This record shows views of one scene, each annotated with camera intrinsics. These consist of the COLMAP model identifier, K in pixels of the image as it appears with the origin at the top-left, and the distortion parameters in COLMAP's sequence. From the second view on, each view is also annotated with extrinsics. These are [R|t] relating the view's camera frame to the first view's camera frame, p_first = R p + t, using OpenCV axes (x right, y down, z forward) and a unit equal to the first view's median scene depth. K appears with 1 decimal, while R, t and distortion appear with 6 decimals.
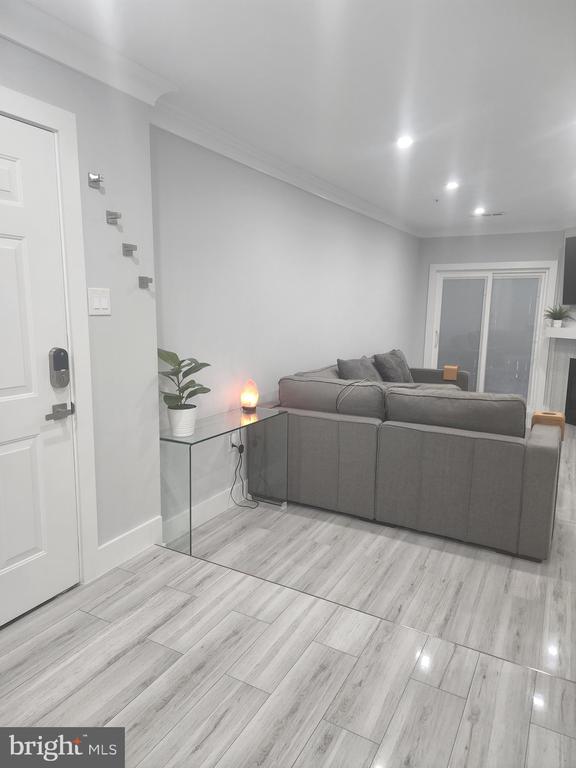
lens RADIAL K [[510.6, 0, 291.6], [0, 510.6, 384.7], [0, 0, 1]] dist [0.069635, -0.045279]
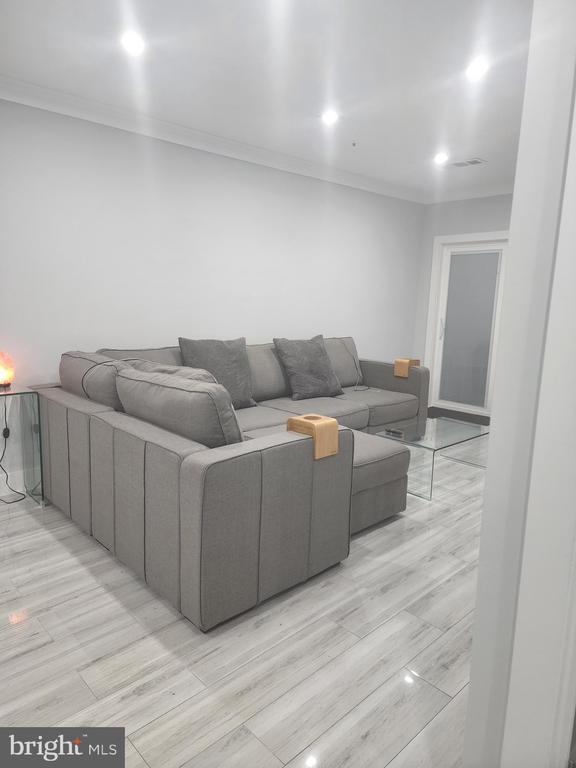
lens RADIAL K [[509.6, 0, 288.0], [0, 509.6, 384.0], [0, 0, 1]] dist [0.057306, -0.048107]
pose [[0.952632, 0.063996, -0.297316, 0.727221], [-0.061878, 0.997947, 0.016542, -0.000029], [0.297764, 0.002639, 0.954636, 0.372873]]
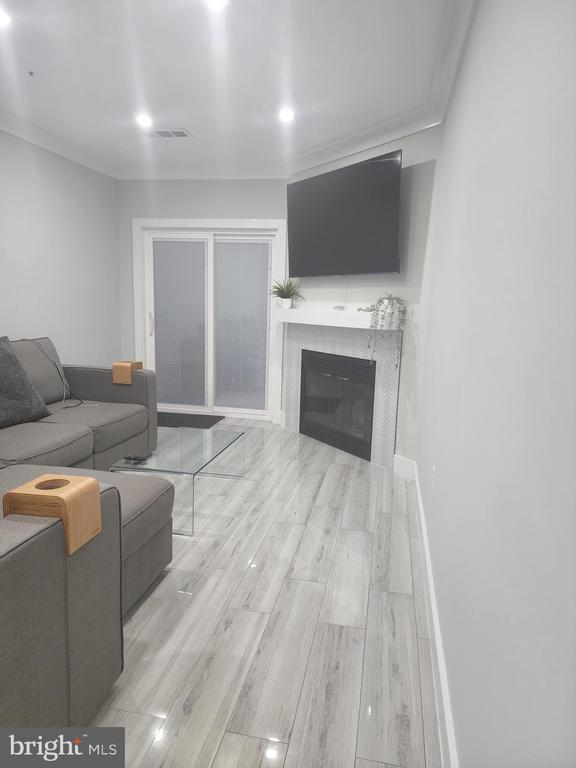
lens RADIAL K [[509.6, 0, 288.0], [0, 509.6, 384.0], [0, 0, 1]] dist [0.057306, -0.048107]
pose [[0.954088, -0.031938, 0.297819, 0.608565], [0.027706, 0.999446, 0.018423, -0.028517], [-0.298243, -0.009326, 0.954444, 0.608308]]
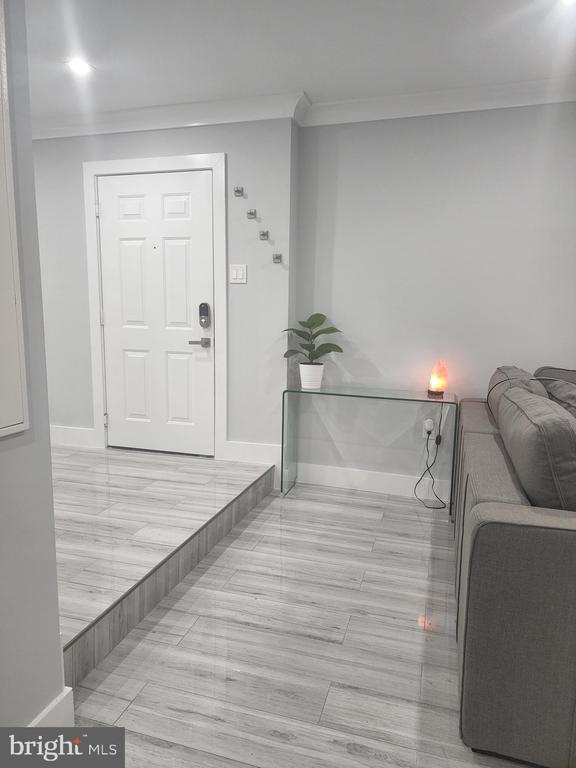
lens RADIAL K [[509.6, 0, 288.0], [0, 509.6, 384.0], [0, 0, 1]] dist [0.057306, -0.048107]
pose [[0.206614, 0.135088, -0.969052, 0.833097], [-0.168019, 0.980609, 0.100875, -0.017973], [0.963888, 0.141977, 0.225305, 0.641525]]
